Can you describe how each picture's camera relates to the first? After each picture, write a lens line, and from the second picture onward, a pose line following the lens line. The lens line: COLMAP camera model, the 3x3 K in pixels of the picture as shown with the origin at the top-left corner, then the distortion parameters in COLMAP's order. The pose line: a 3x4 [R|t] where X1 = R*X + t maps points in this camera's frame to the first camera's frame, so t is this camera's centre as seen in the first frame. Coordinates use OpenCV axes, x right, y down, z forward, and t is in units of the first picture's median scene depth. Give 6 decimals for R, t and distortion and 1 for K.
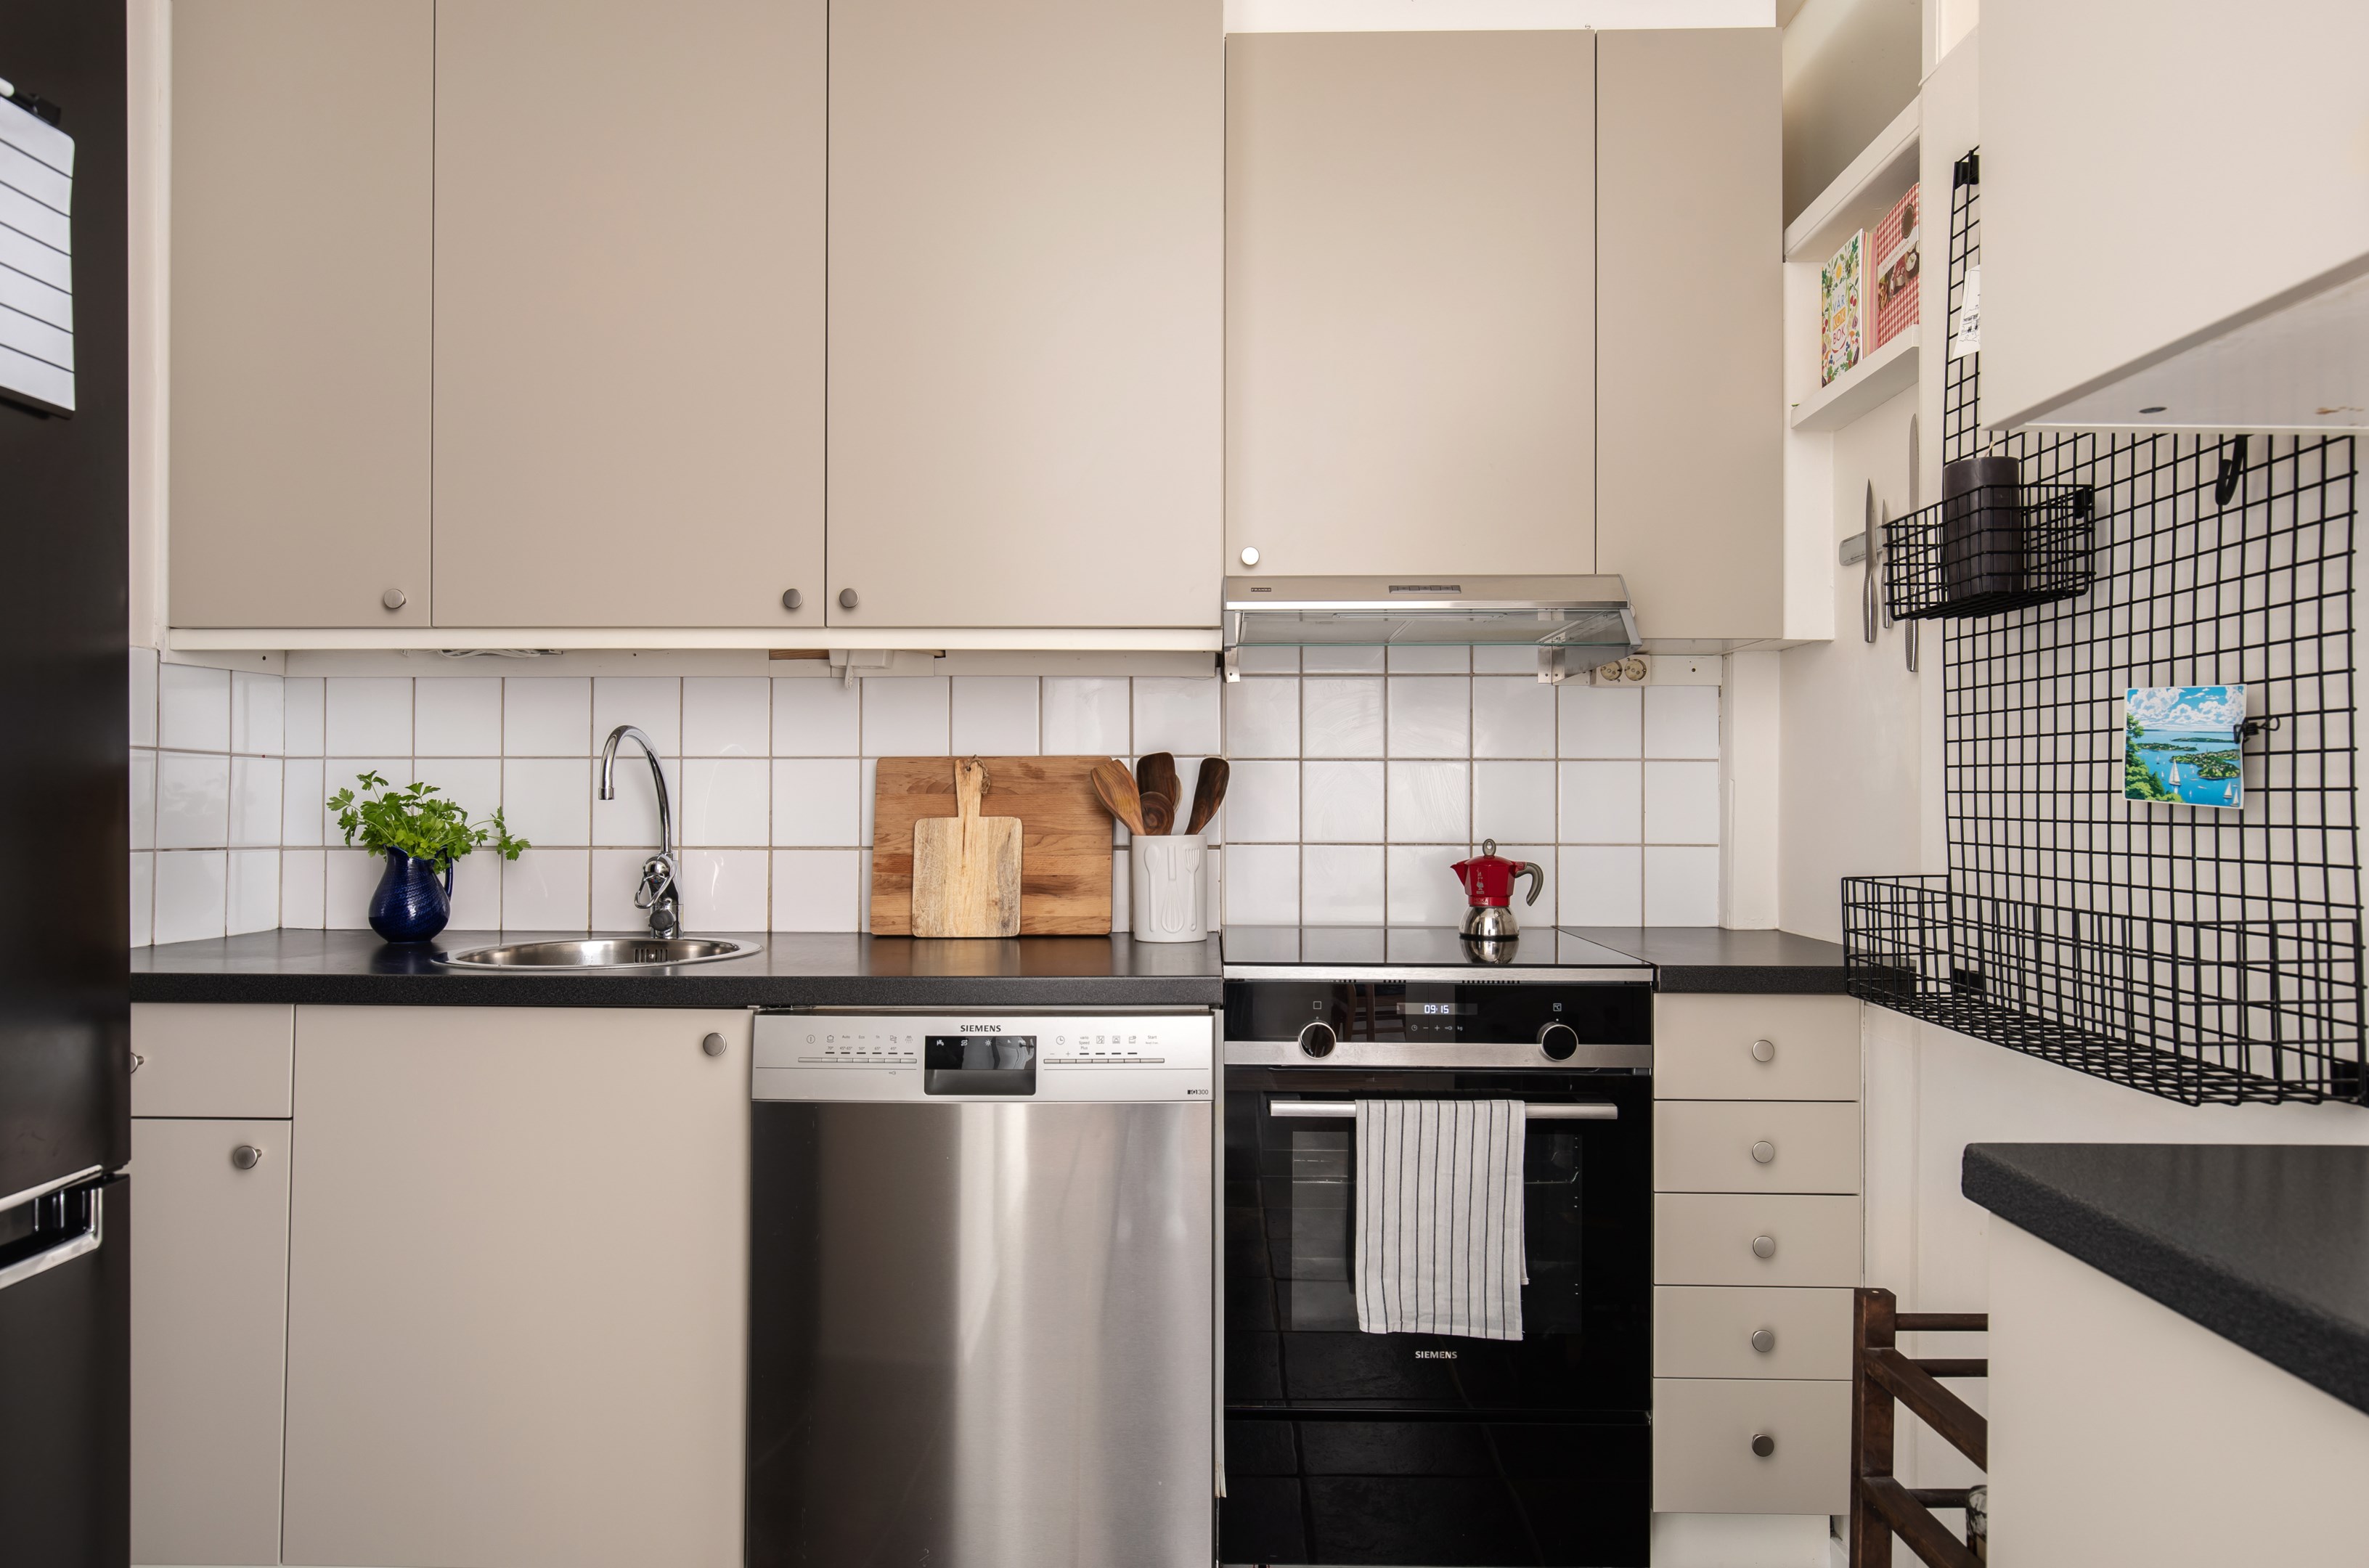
lens RADIAL K [[1379.3, 0, 1181.4], [0, 1379.3, 784.4], [0, 0, 1]] dist [-0.005897, 0.001245]
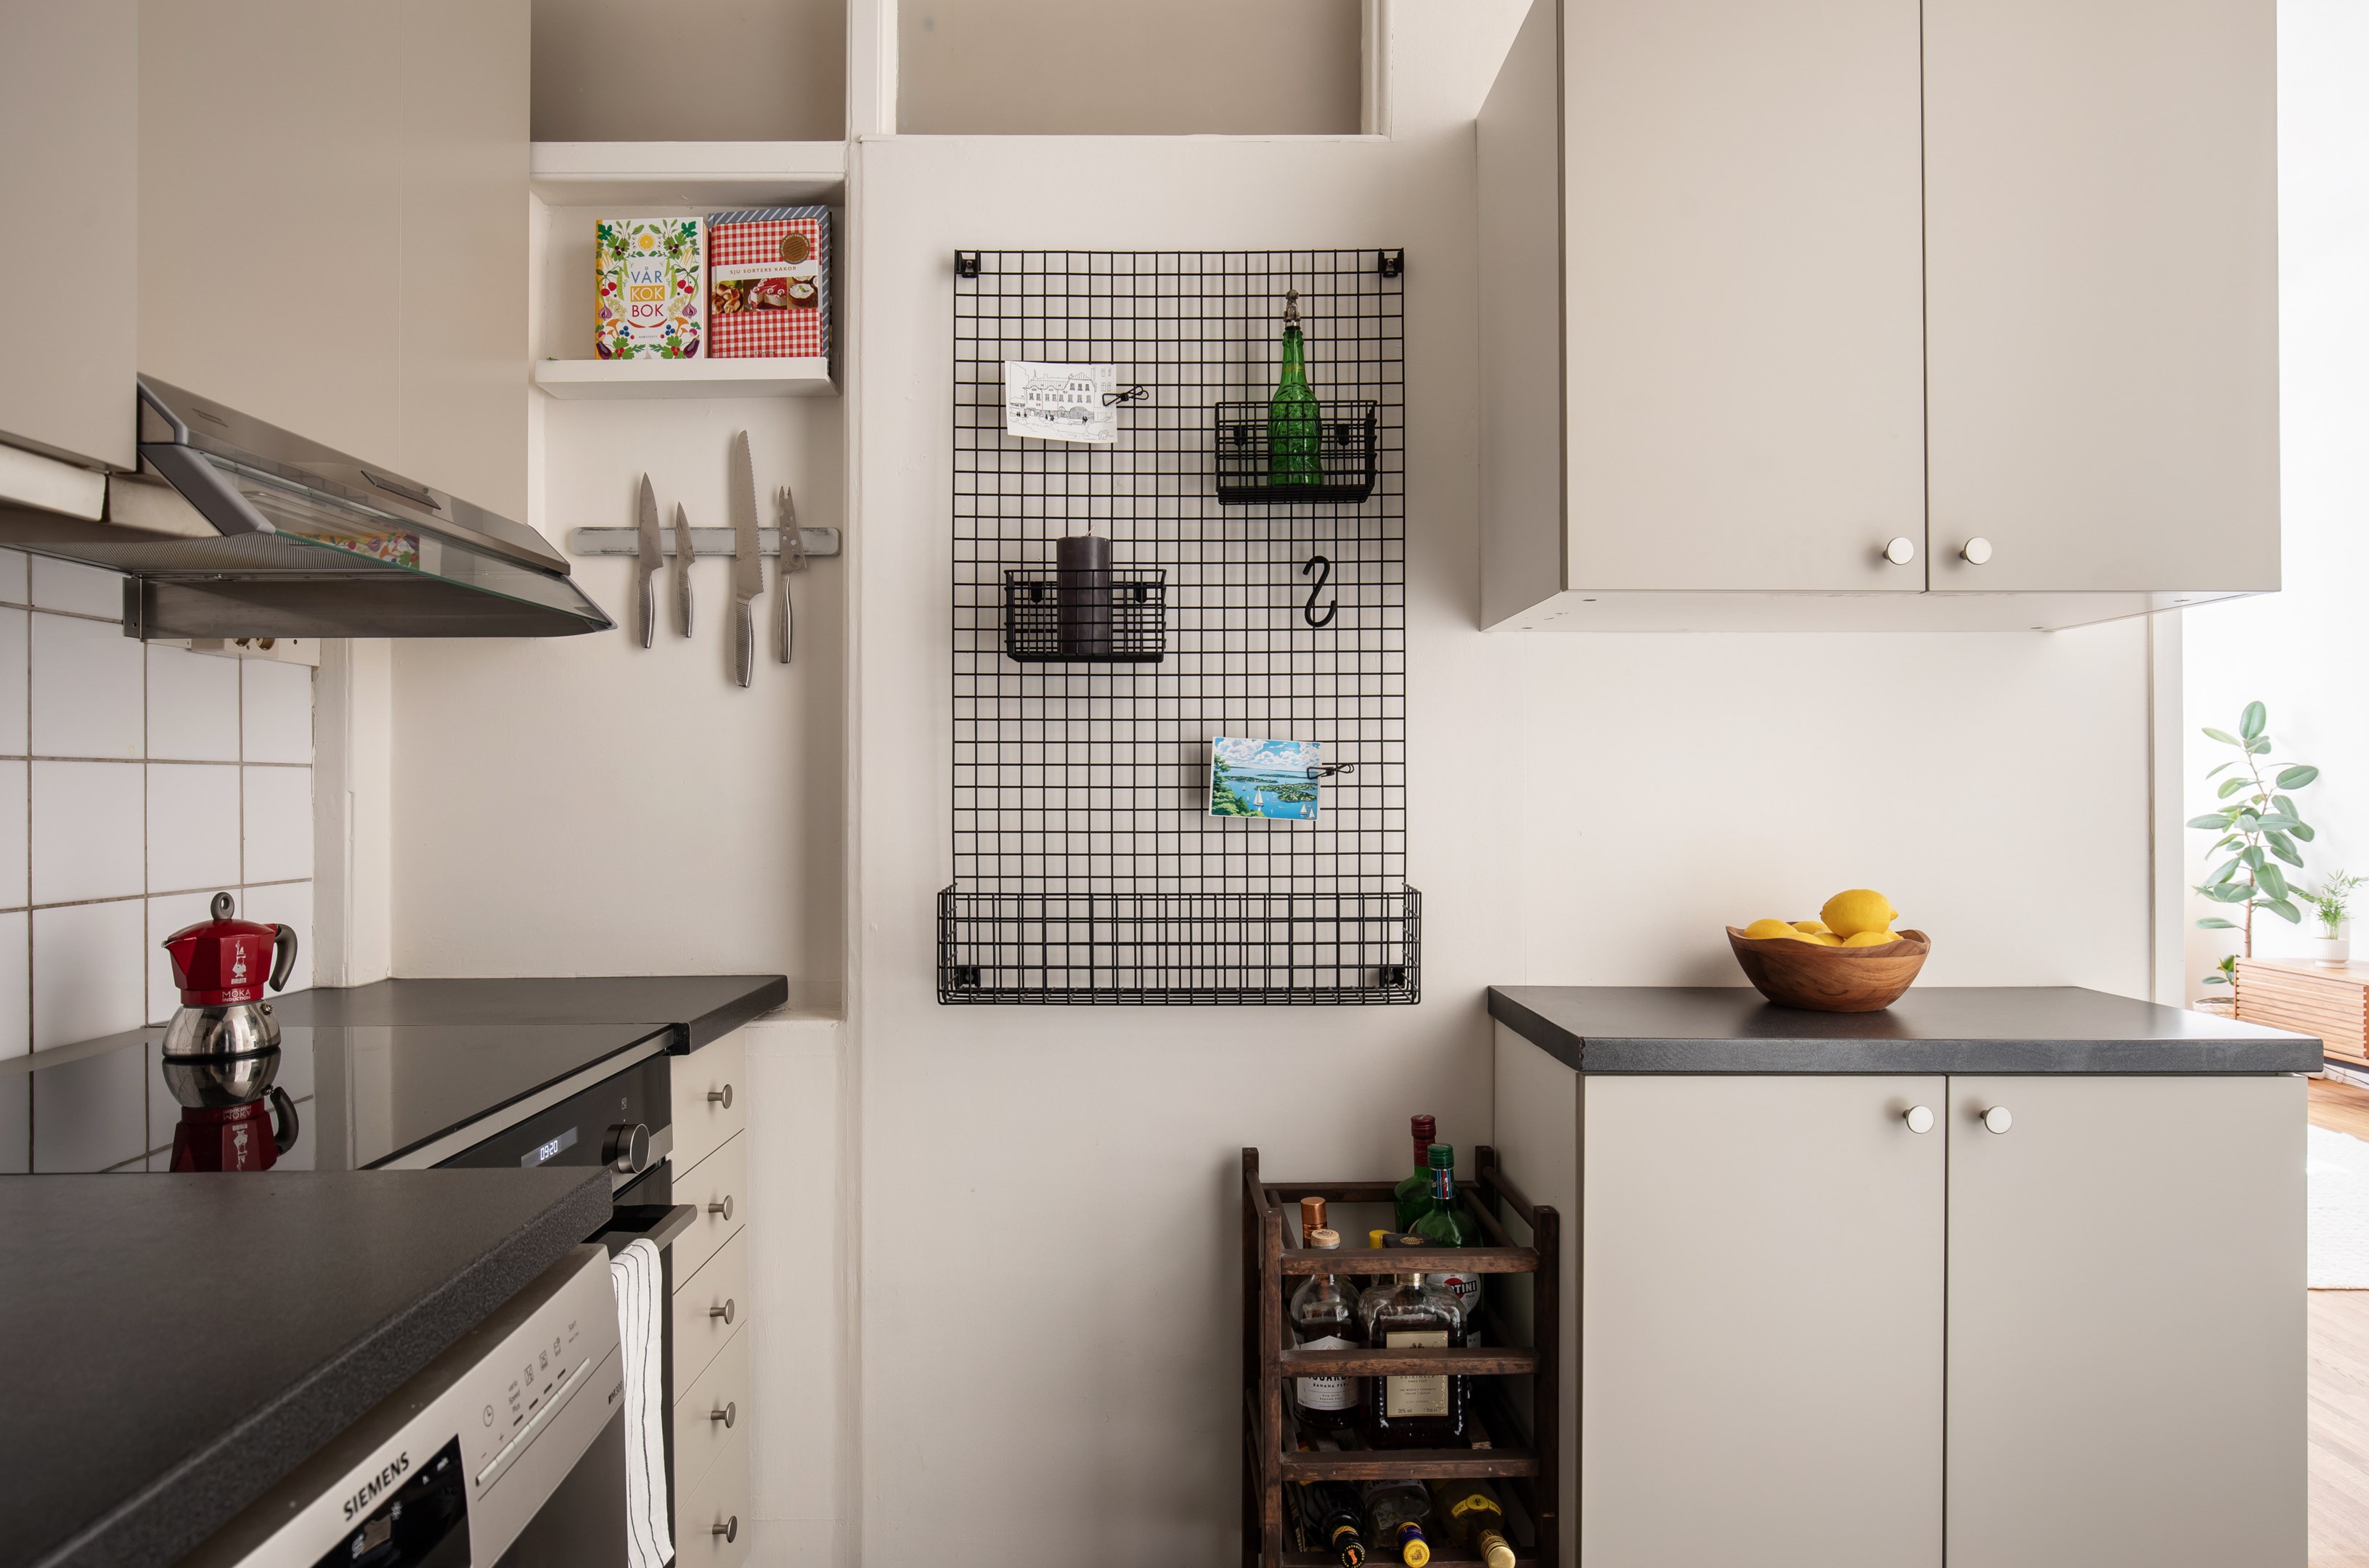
lens RADIAL K [[1366.1, 0, 1145.6], [0, 1366.1, 788.3], [0, 0, 1]] dist [0.005432, 0.000929]
pose [[-0.026574, -0.000706, 0.999647, -0.403014], [-0.006694, 0.999977, 0.000528, -0.009736], [-0.999624, -0.006678, -0.026578, 0.630766]]
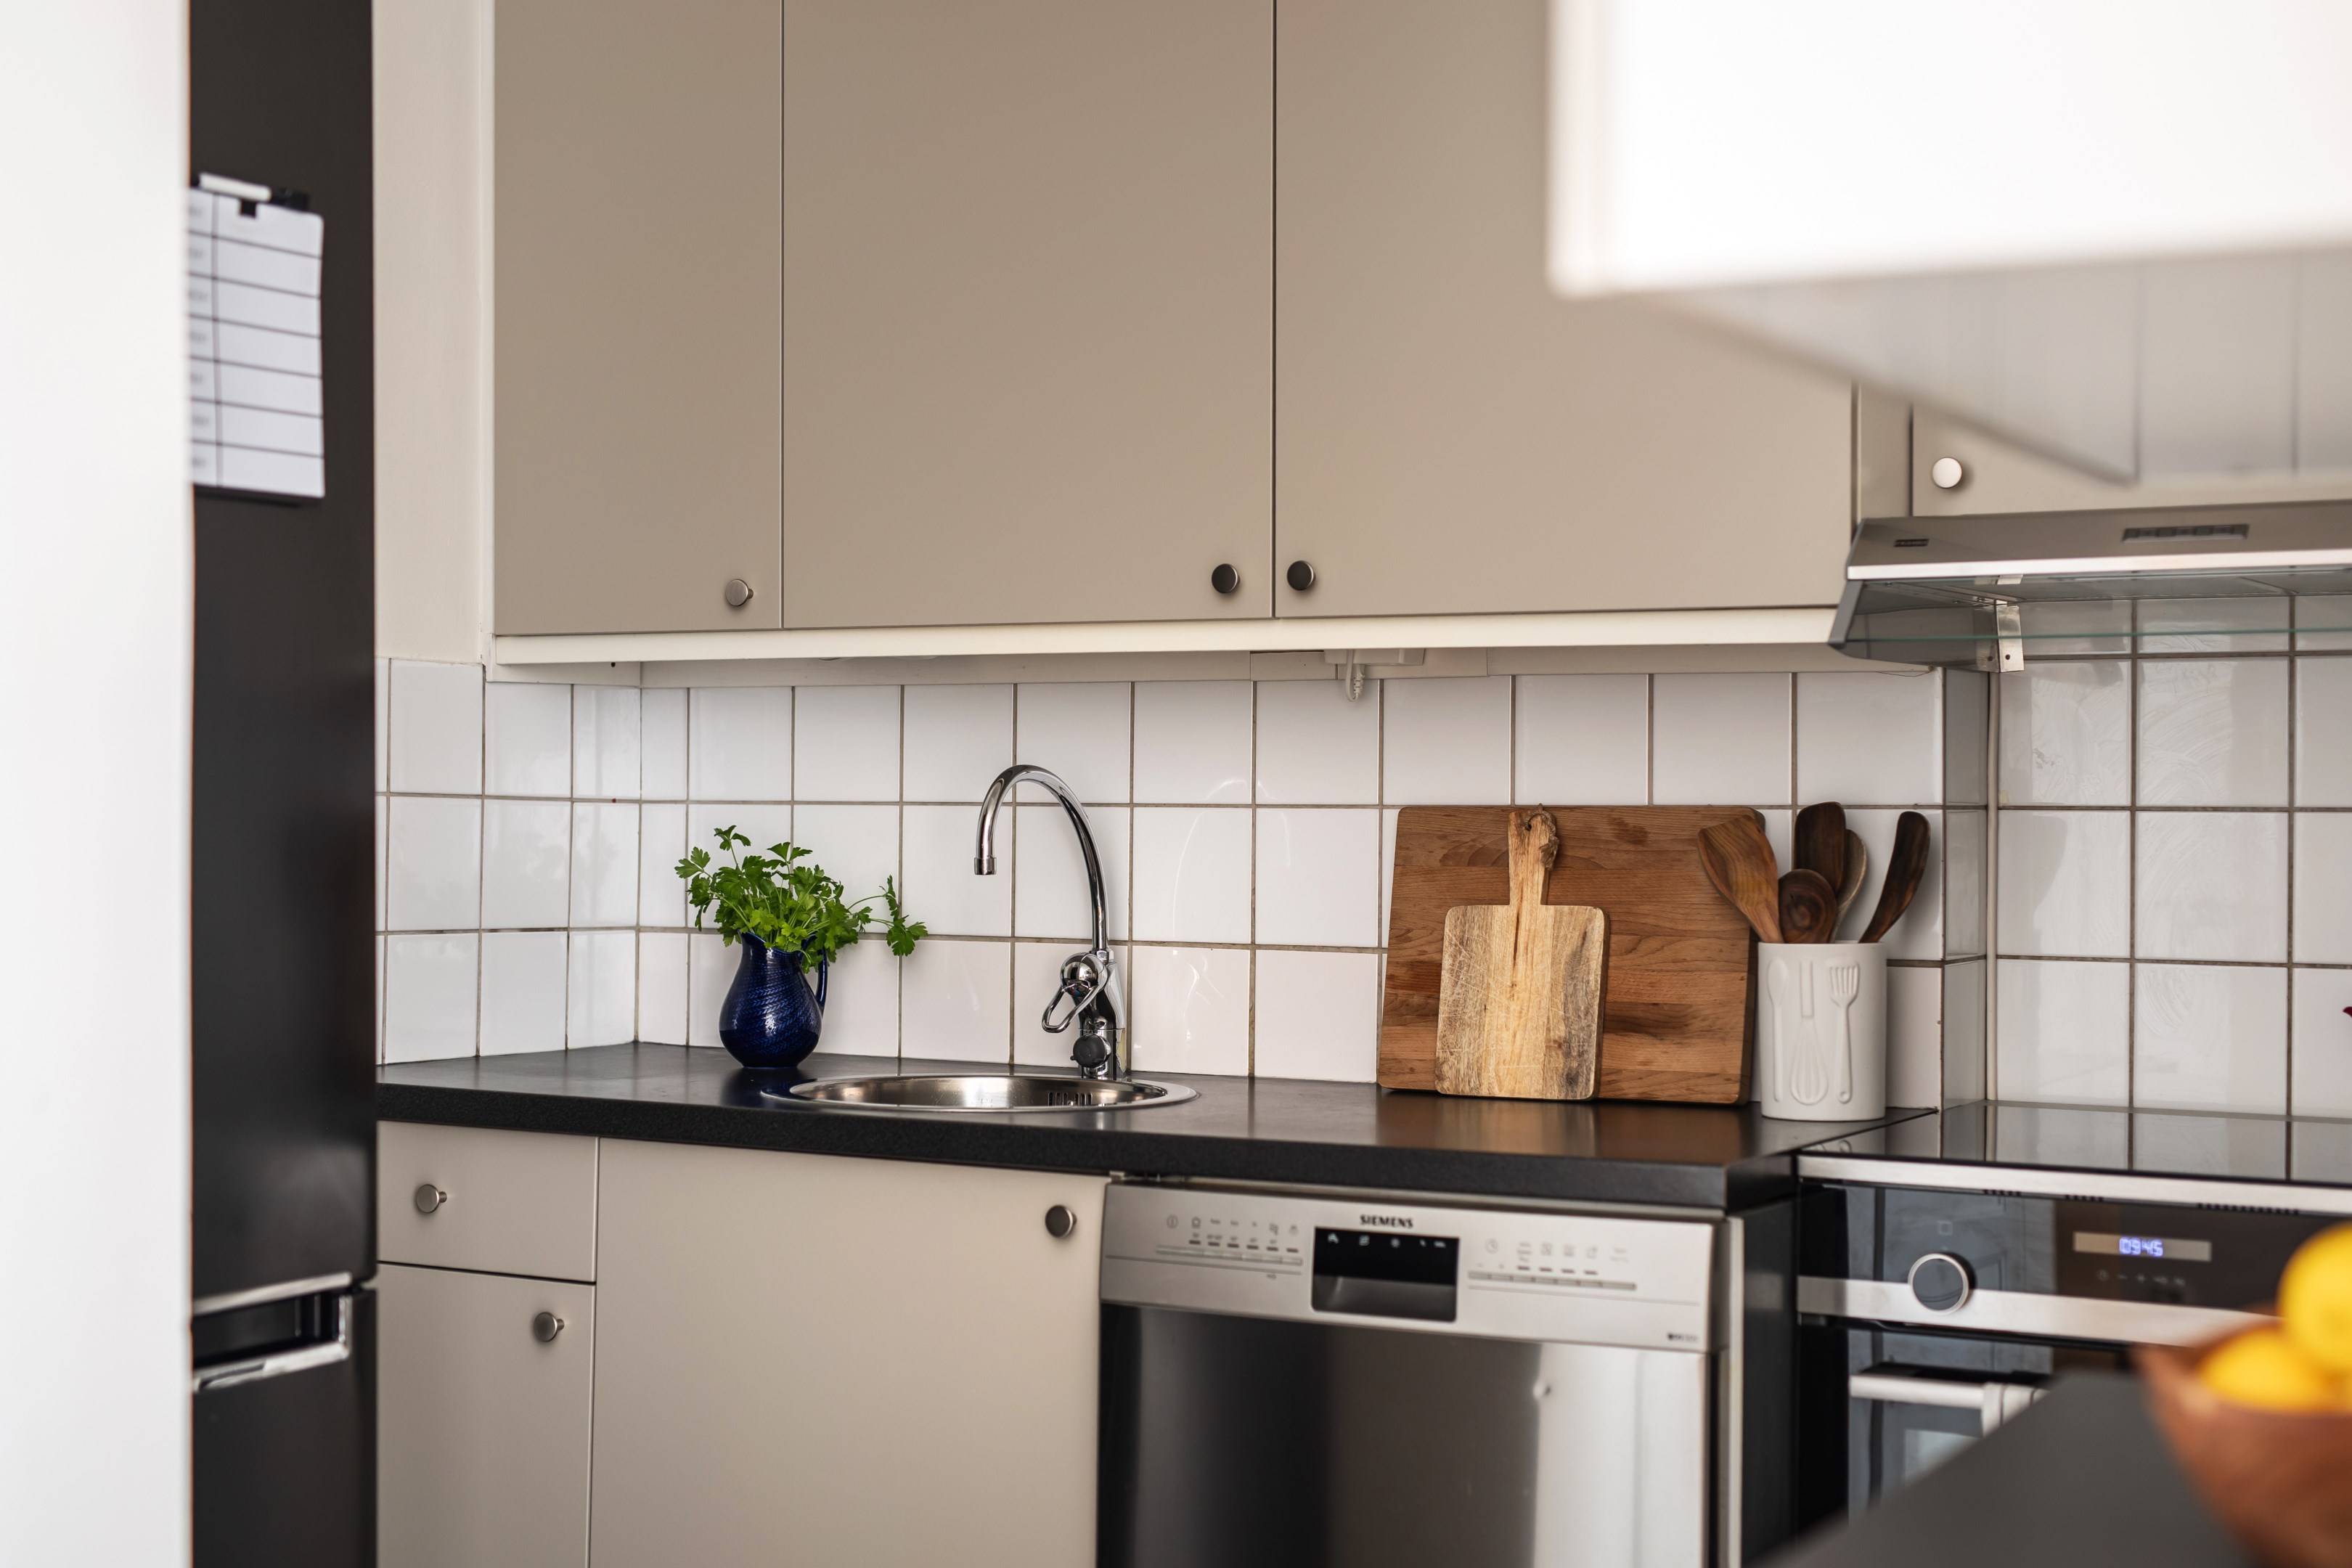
lens RADIAL K [[3282.5, 0, 1183.5], [0, 3282.5, 784.1], [0, 0, 1]] dist [-0.002352, 0.044585]
pose [[0.883357, 0.001969, -0.468697, 0.415284], [0.000139, 0.999990, 0.004463, -0.038522], [0.468701, -0.004007, 0.883348, -0.388721]]
